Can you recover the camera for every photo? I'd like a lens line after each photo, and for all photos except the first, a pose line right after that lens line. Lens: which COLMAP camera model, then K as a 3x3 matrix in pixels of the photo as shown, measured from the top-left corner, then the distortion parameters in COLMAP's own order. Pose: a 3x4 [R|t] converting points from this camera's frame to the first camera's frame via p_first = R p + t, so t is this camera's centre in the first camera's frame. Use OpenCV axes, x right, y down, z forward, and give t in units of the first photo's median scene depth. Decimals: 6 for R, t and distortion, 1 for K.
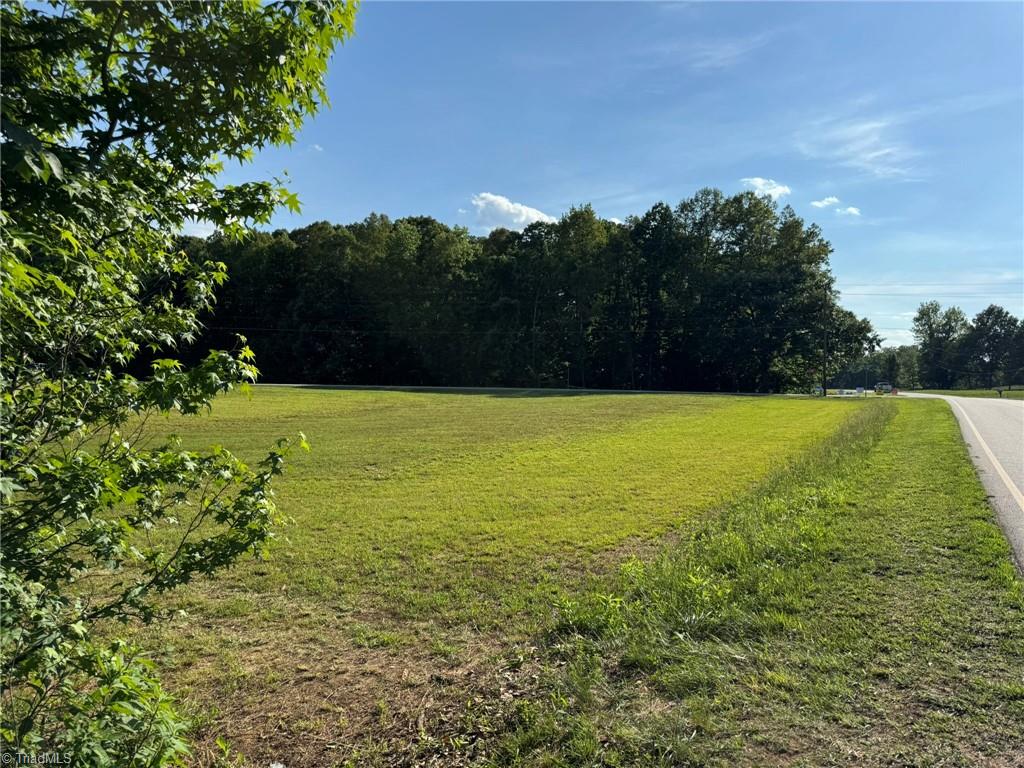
lens RADIAL K [[716.3, 0, 507.7], [0, 716.3, 384.7], [0, 0, 1]] dist [0.078281, -0.099938]
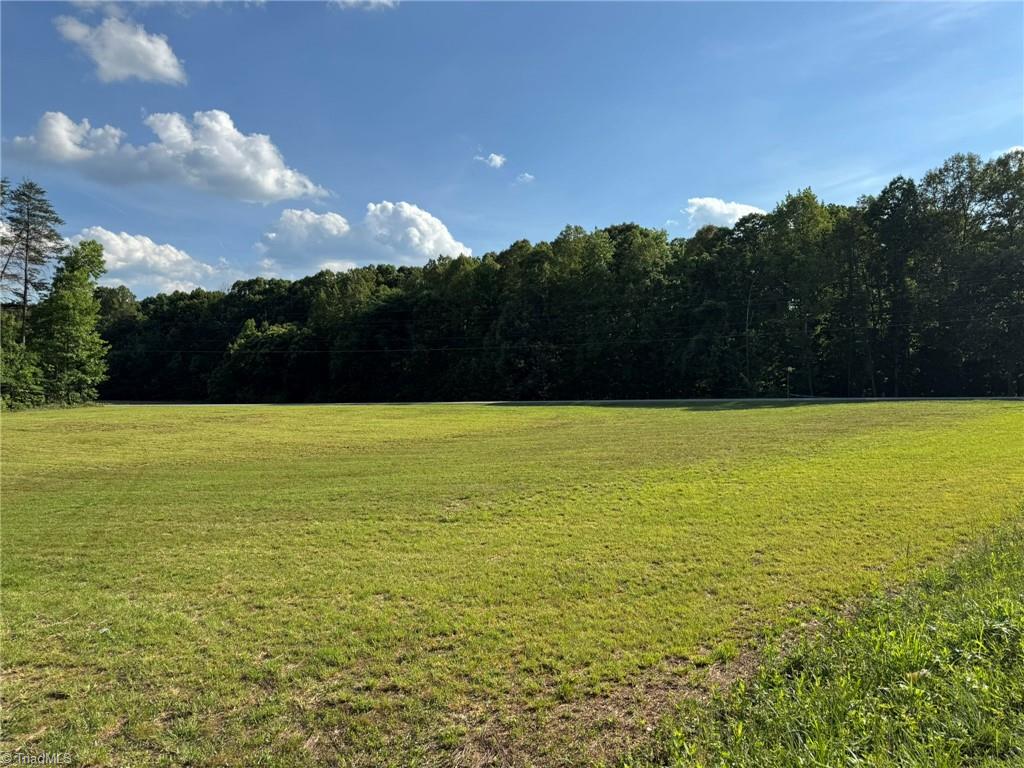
lens RADIAL K [[716.3, 0, 503.4], [0, 716.3, 369.5], [0, 0, 1]] dist [0.078281, -0.099938]
pose [[0.948724, -0.043429, -0.313108, 0.088493], [0.031054, 0.998531, -0.044404, -0.001523], [0.314577, 0.032404, 0.948679, 0.143811]]
